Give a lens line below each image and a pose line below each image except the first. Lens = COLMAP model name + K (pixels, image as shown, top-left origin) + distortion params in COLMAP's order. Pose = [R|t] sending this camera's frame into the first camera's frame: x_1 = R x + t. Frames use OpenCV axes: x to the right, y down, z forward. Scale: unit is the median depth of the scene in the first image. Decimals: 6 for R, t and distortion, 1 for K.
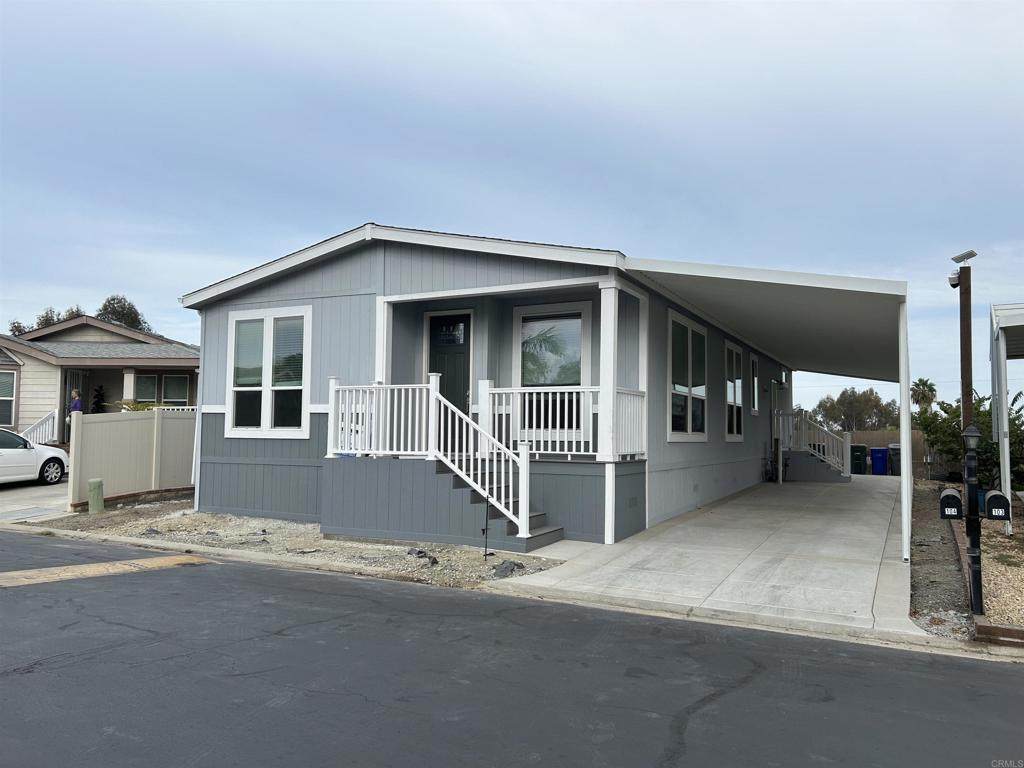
lens RADIAL K [[766.2, 0, 511.8], [0, 766.2, 381.6], [0, 0, 1]] dist [0.036647, -0.036236]
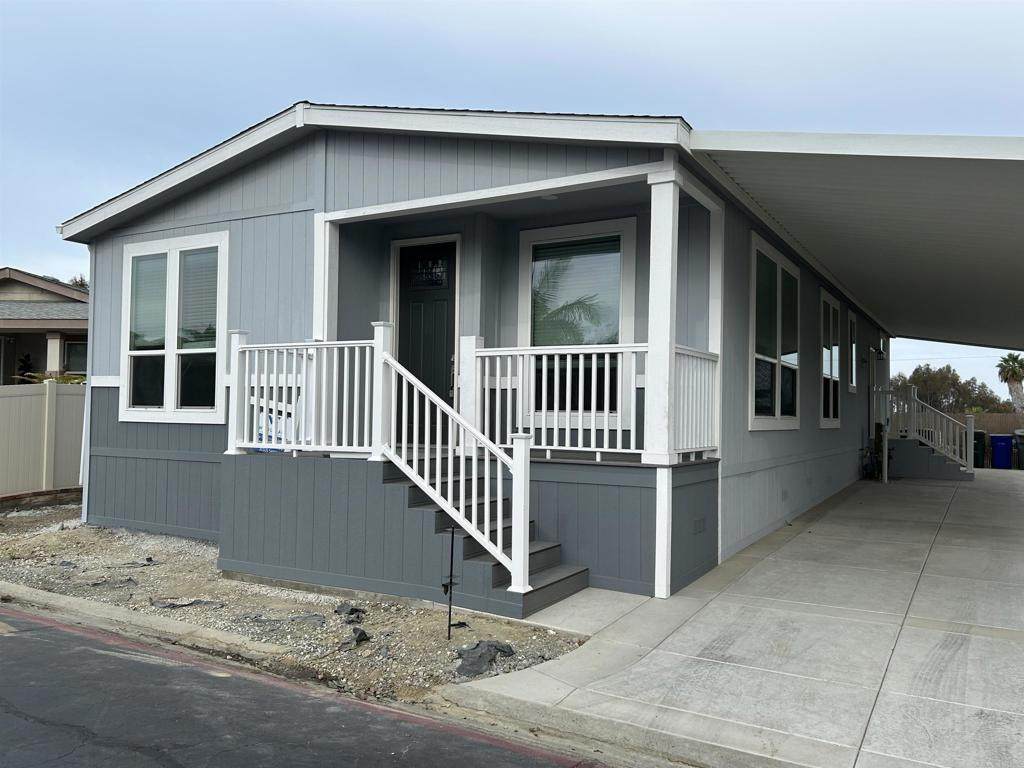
lens RADIAL K [[812.3, 0, 513.0], [0, 812.3, 386.8], [0, 0, 1]] dist [0.037148, -0.036829]
pose [[0.998871, 0.001528, -0.047490, 0.036951], [0.000119, 0.999399, 0.034653, 0.018624], [0.047514, -0.034620, 0.998270, 0.335433]]
